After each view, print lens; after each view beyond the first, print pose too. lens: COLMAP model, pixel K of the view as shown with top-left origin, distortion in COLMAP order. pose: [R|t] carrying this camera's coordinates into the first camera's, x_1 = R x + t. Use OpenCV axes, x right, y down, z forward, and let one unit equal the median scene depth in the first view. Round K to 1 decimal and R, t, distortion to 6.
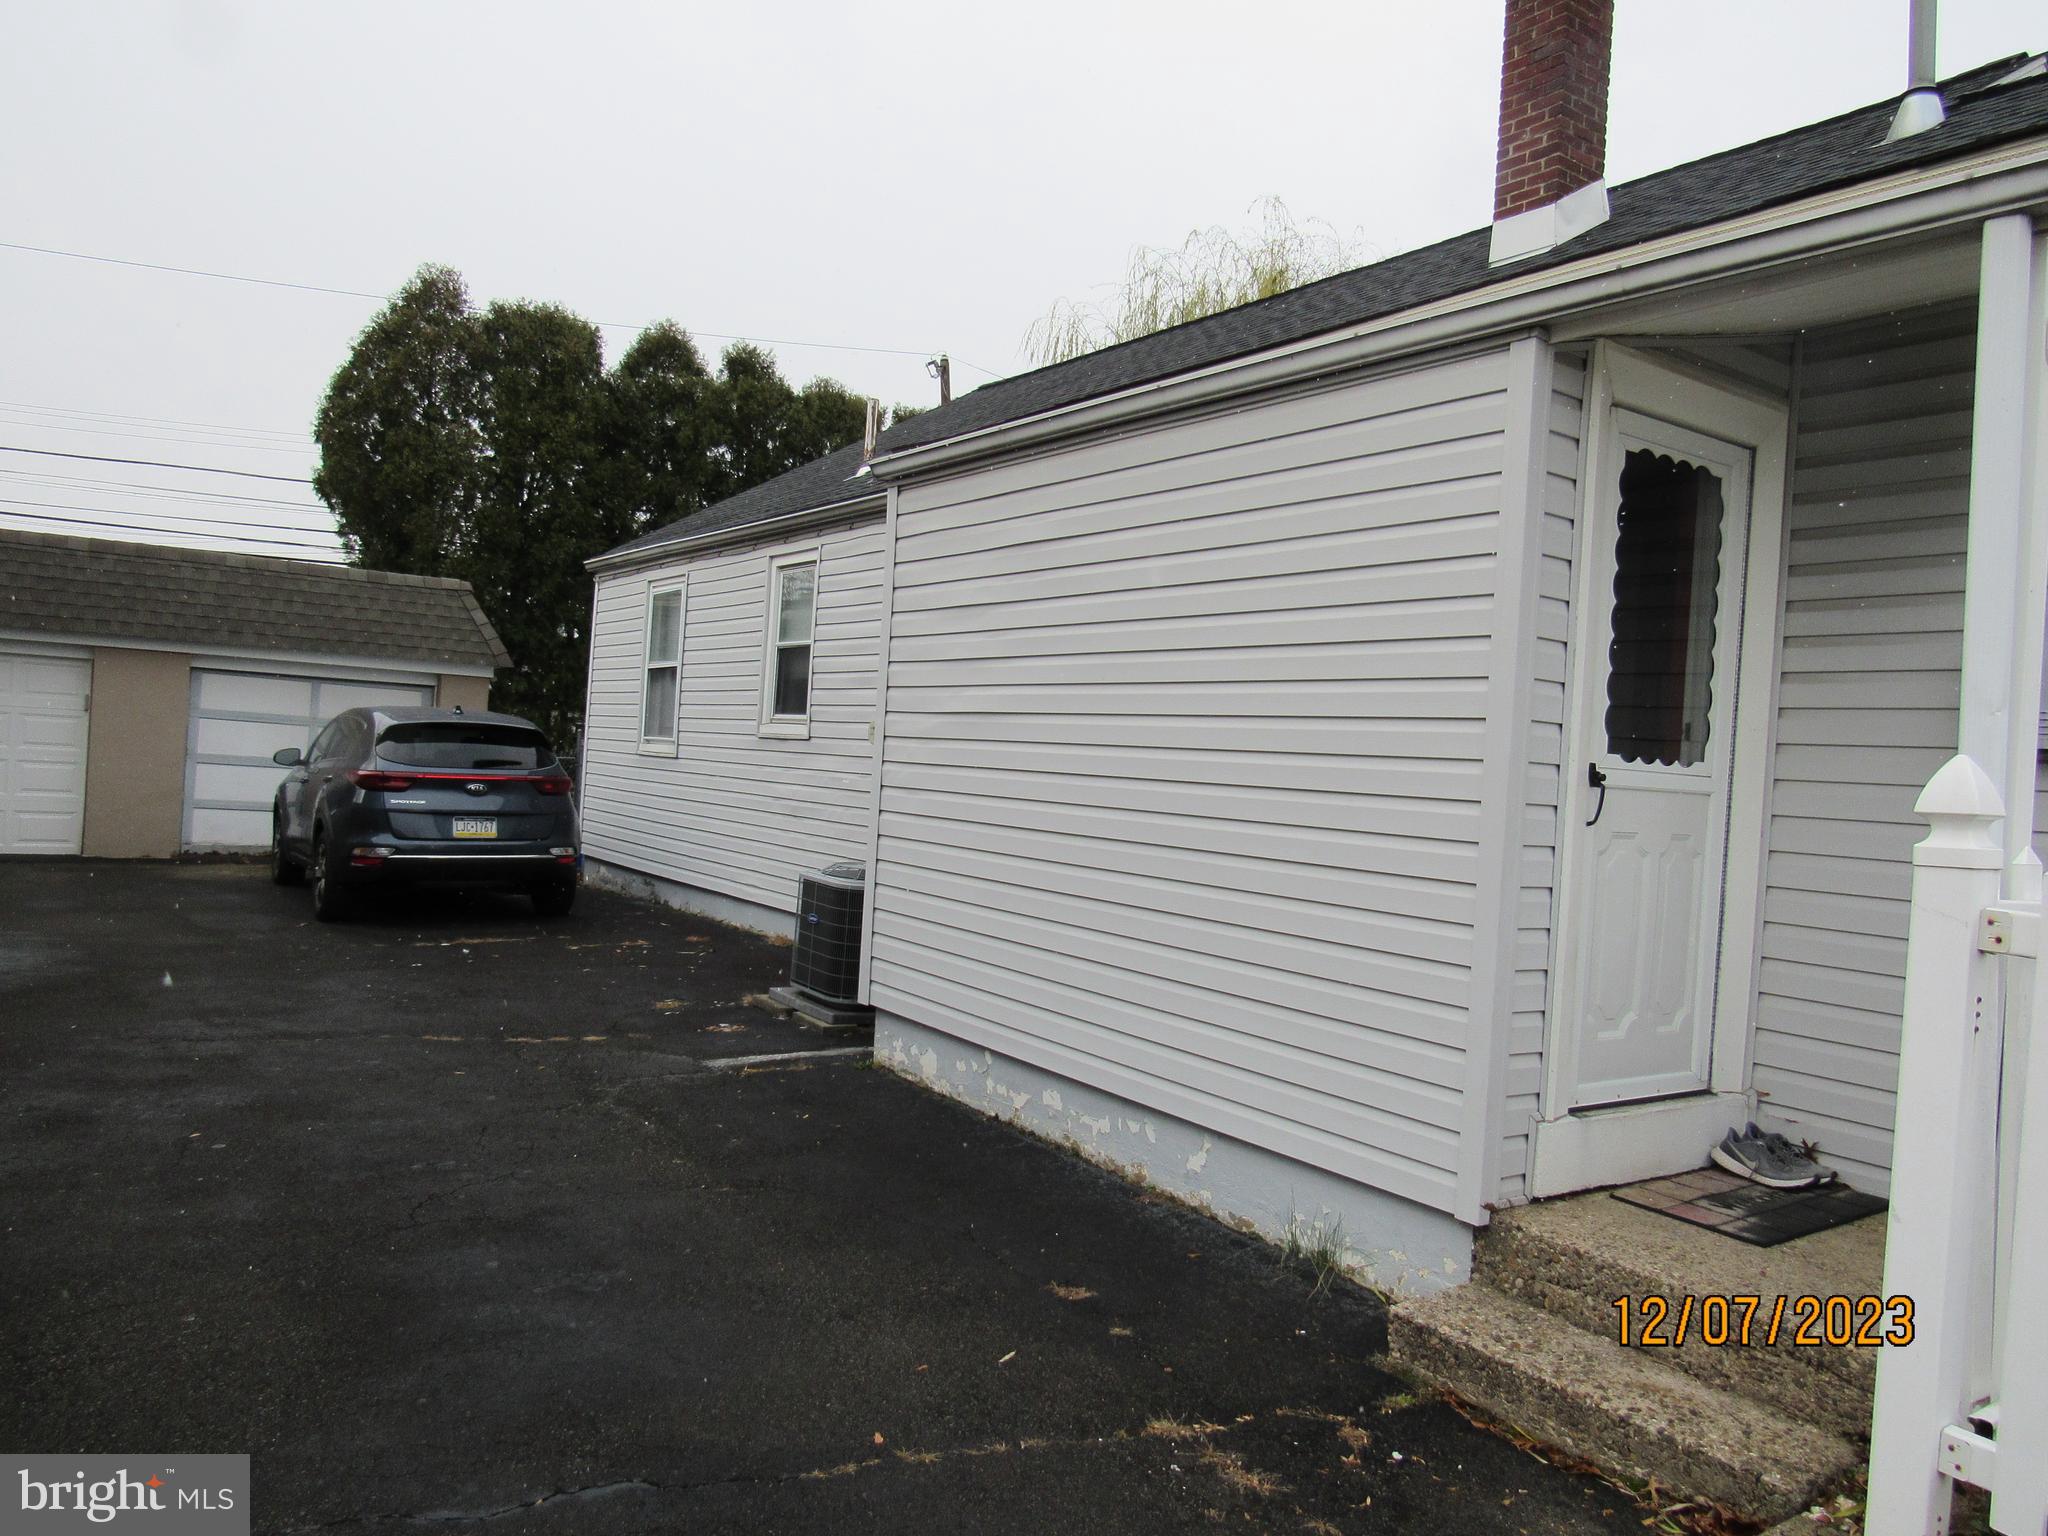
lens RADIAL K [[1448.8, 0, 1024.3], [0, 1448.8, 762.2], [0, 0, 1]] dist [-0.031820, 0.006482]
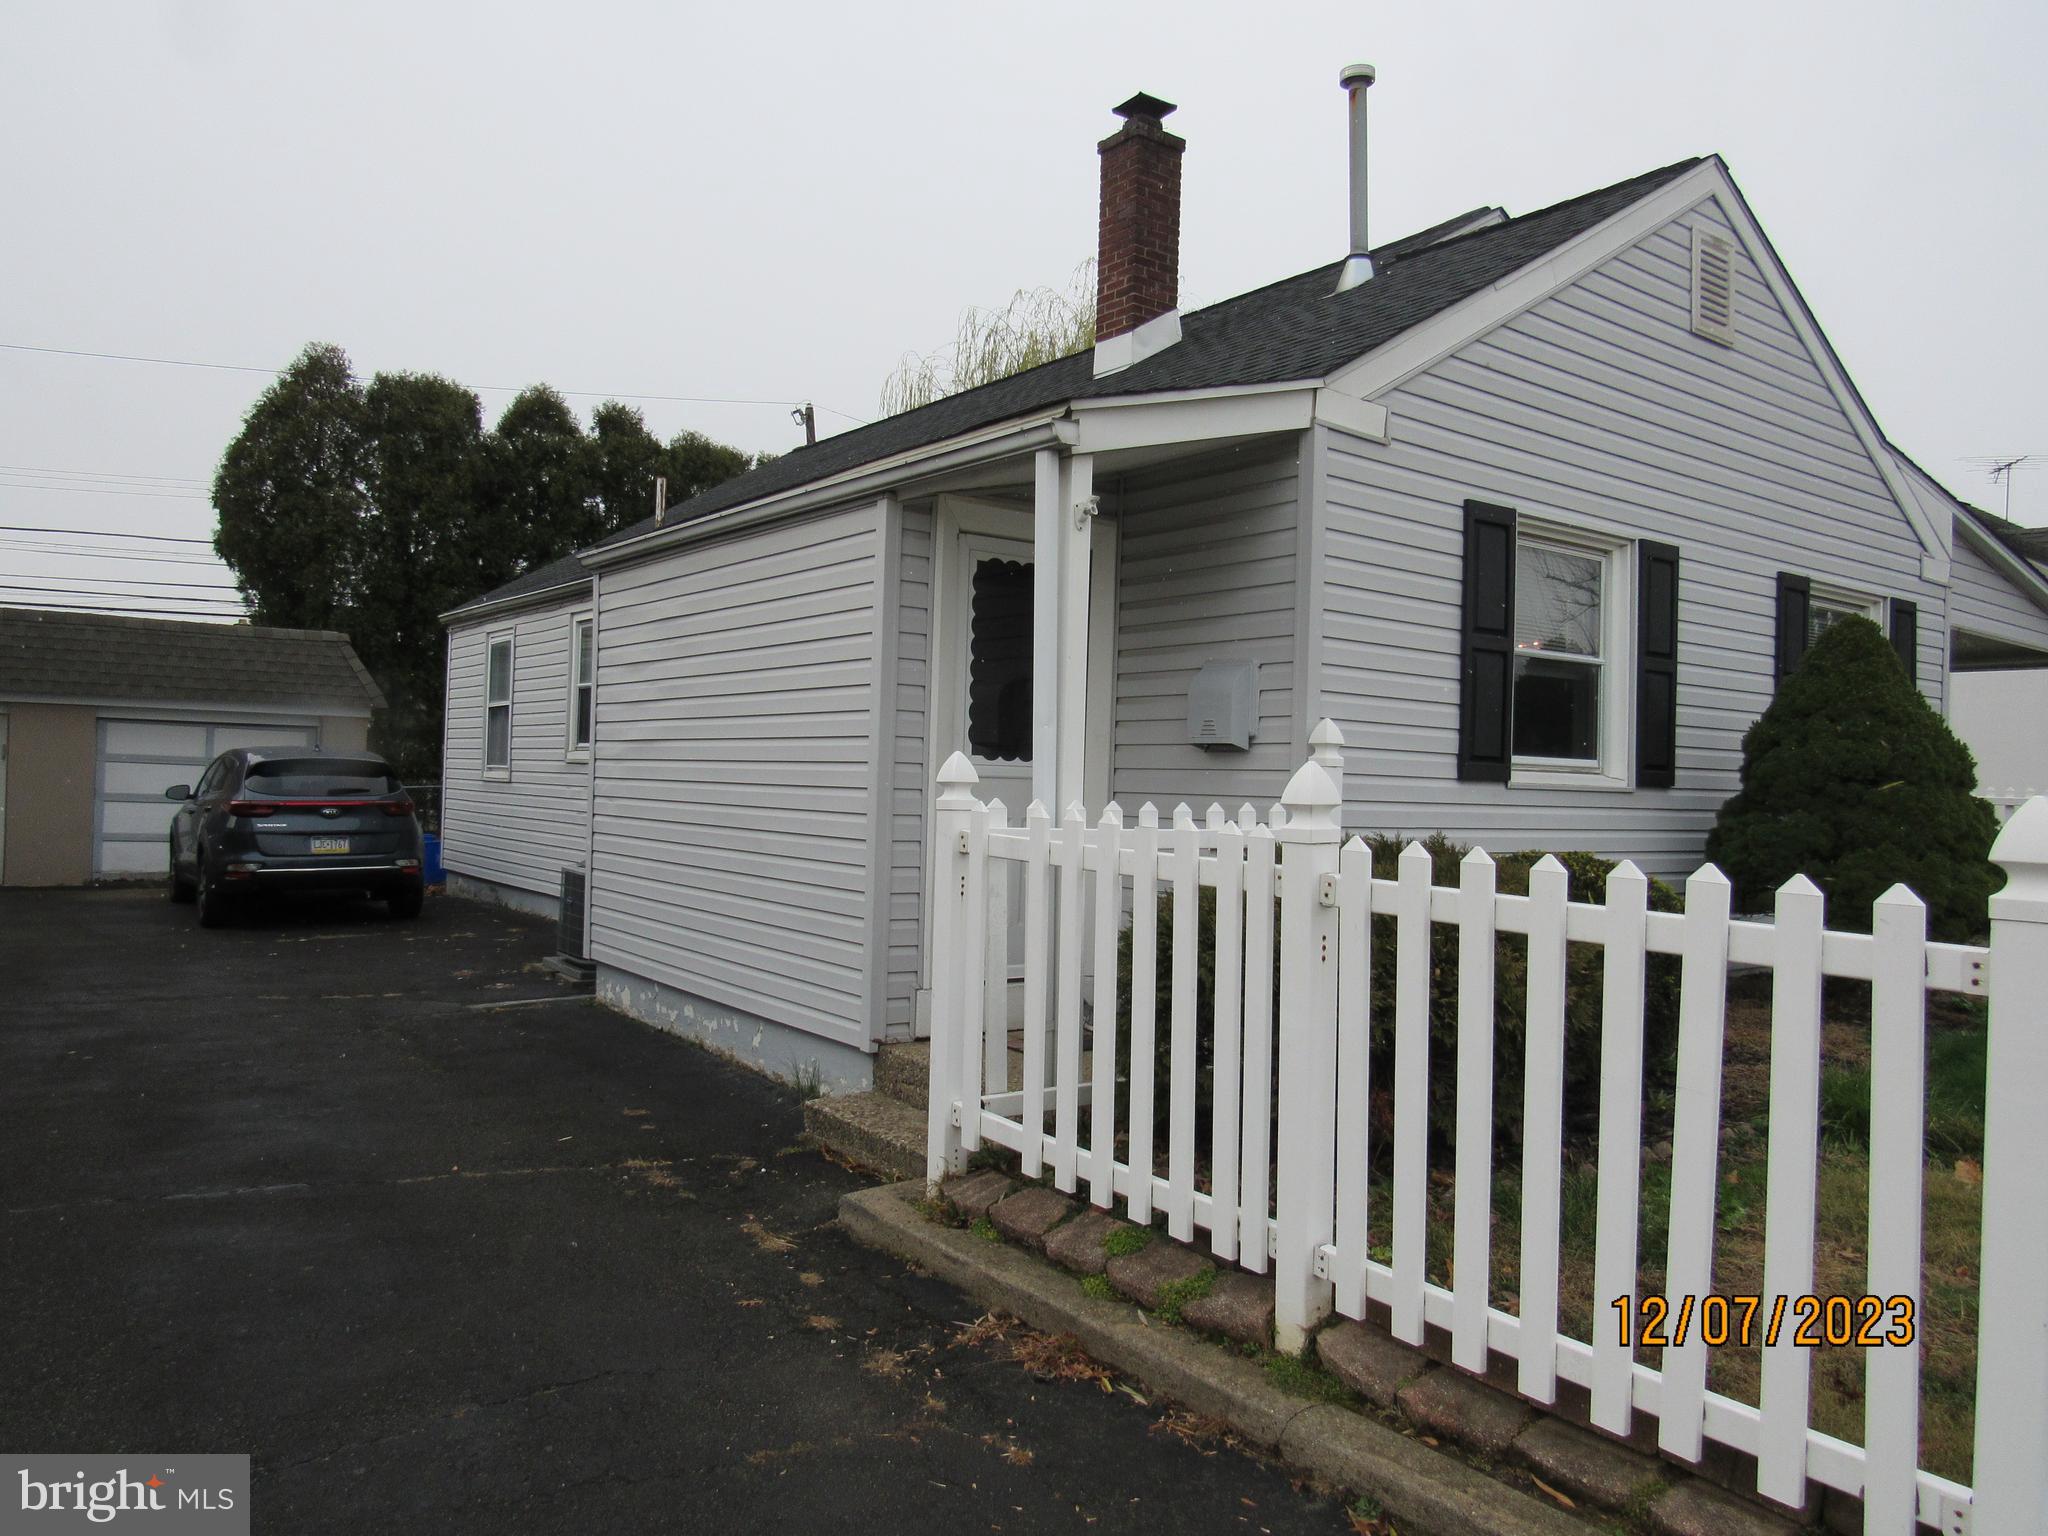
lens RADIAL K [[1448.8, 0, 1024.3], [0, 1448.8, 761.7], [0, 0, 1]] dist [-0.031820, 0.006482]
pose [[0.998885, -0.033055, 0.033709, 0.207377], [0.033426, 0.999386, -0.010518, 0.009973], [-0.033341, 0.011633, 0.999376, -0.288095]]
